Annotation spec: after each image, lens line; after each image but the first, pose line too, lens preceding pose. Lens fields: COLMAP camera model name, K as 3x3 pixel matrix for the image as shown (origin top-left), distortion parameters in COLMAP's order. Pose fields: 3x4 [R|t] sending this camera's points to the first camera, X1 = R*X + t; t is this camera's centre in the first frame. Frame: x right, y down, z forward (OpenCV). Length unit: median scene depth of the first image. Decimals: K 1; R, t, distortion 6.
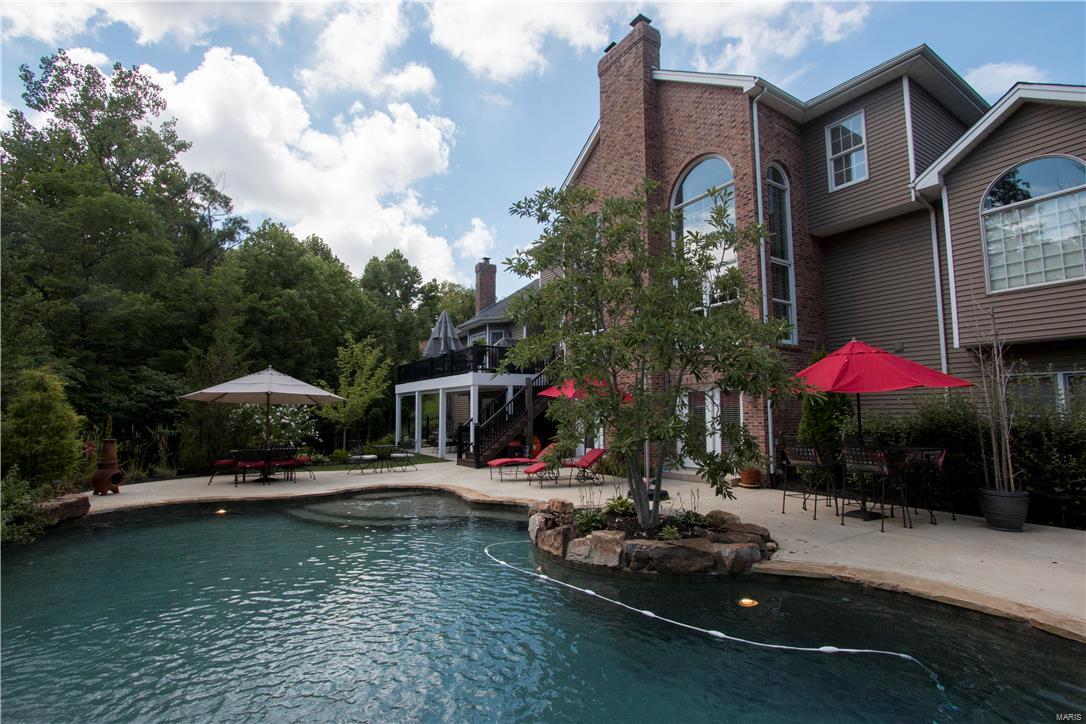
lens RADIAL K [[502.9, 0, 543.0], [0, 502.9, 371.3], [0, 0, 1]] dist [-0.031686, 0.007203]
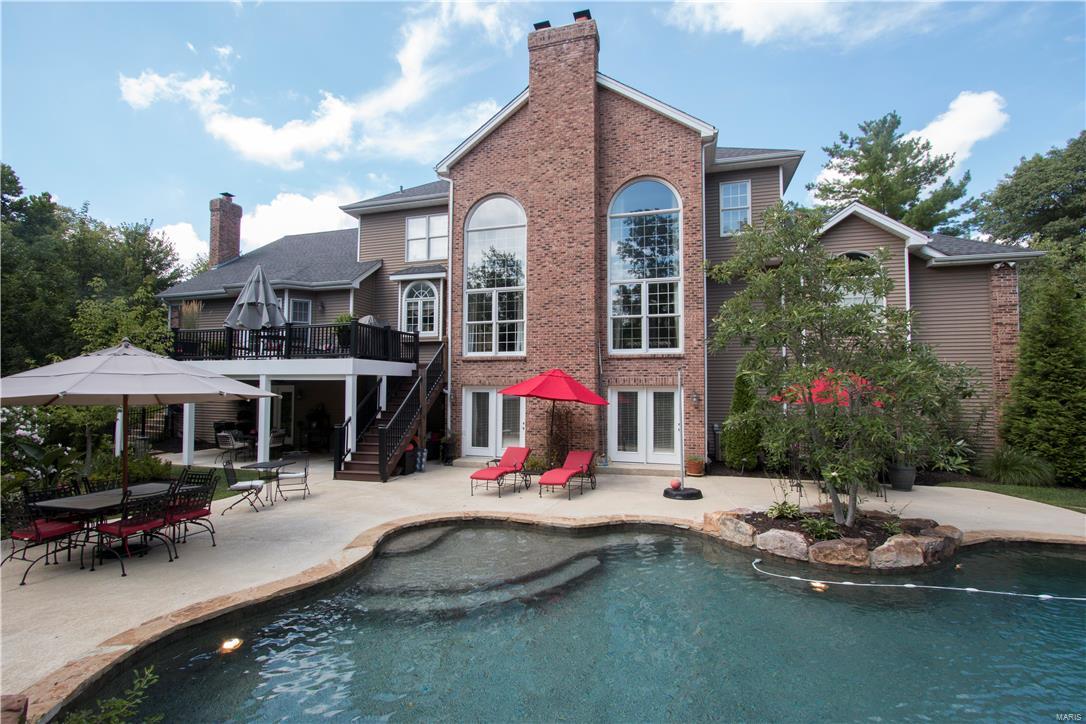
lens RADIAL K [[502.9, 0, 543.0], [0, 502.9, 371.3], [0, 0, 1]] dist [-0.031686, 0.007203]
pose [[0.759497, 0.037553, 0.649425, -0.450740], [-0.064174, 0.997788, 0.017354, -0.010461], [-0.647337, -0.054857, 0.760227, 0.245007]]
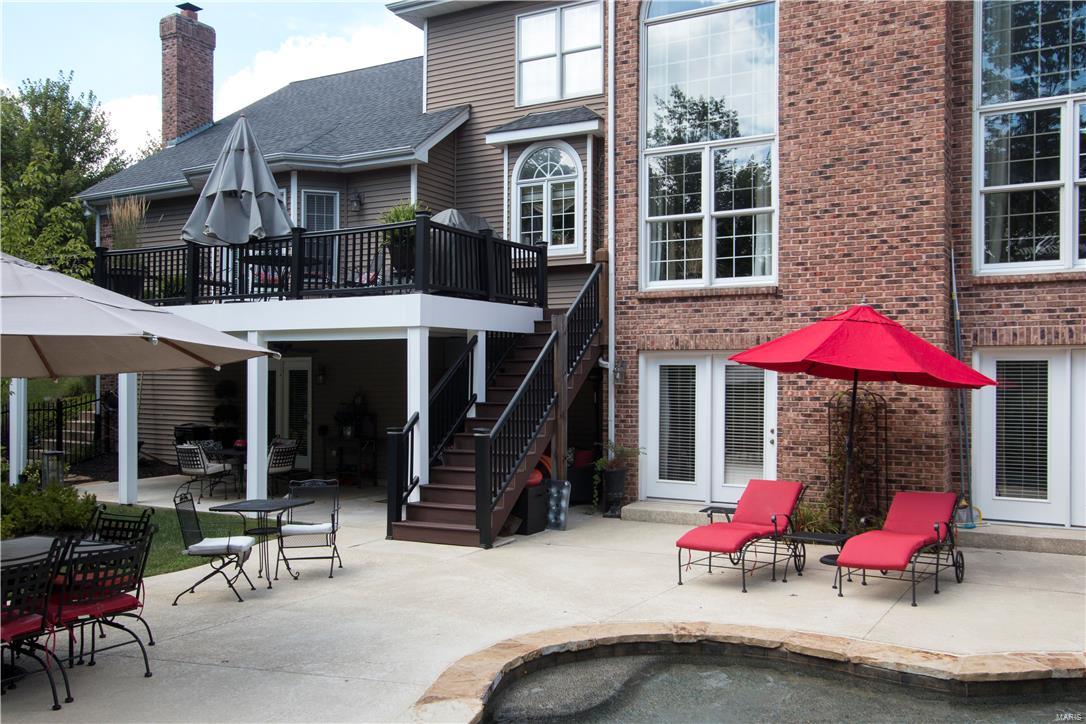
lens RADIAL K [[921.7, 0, 544.0], [0, 921.7, 379.4], [0, 0, 1]] dist [-0.009268, 0.012737]
pose [[0.882432, 0.014731, 0.470208, -0.413672], [-0.050321, 0.996731, 0.063208, 0.020287], [-0.467740, -0.079438, 0.880289, 0.373272]]
